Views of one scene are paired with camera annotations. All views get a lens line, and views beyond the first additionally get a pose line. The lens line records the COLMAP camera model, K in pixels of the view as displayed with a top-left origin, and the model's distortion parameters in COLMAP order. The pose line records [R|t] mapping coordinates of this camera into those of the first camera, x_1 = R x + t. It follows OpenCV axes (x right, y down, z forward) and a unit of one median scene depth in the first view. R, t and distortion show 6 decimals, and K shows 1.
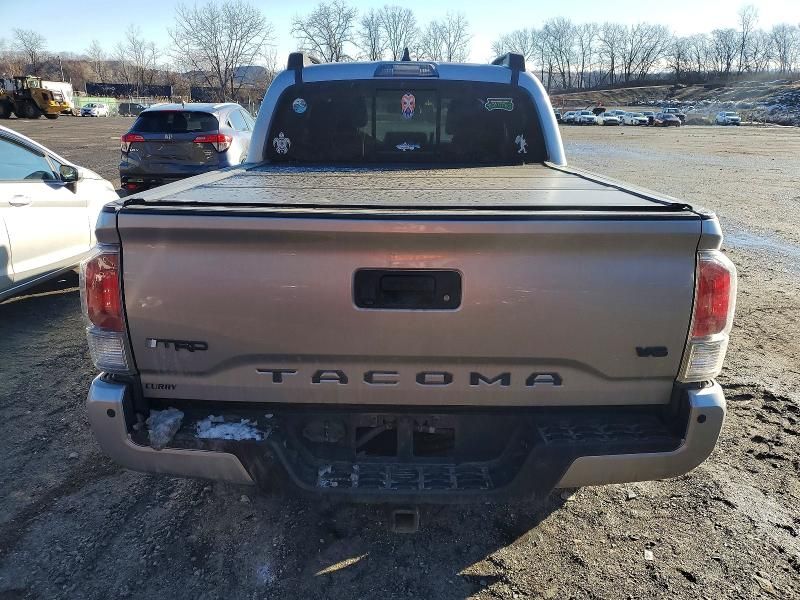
lens RADIAL K [[671.0, 0, 400.0], [0, 671.0, 300.0], [0, 0, 1]] dist [0.037839, 0.008523]
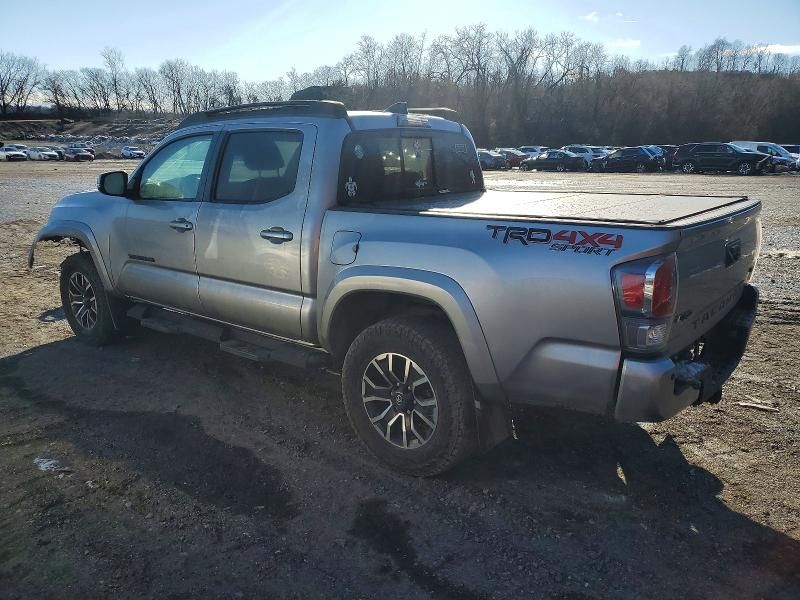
lens RADIAL K [[671.0, 0, 400.0], [0, 671.0, 300.0], [0, 0, 1]] dist [0.037839, 0.008523]
pose [[0.582604, -0.192299, 0.789679, -0.151850], [0.227876, 0.971285, 0.068403, -0.017472], [-0.780157, 0.140097, 0.609695, 0.049115]]
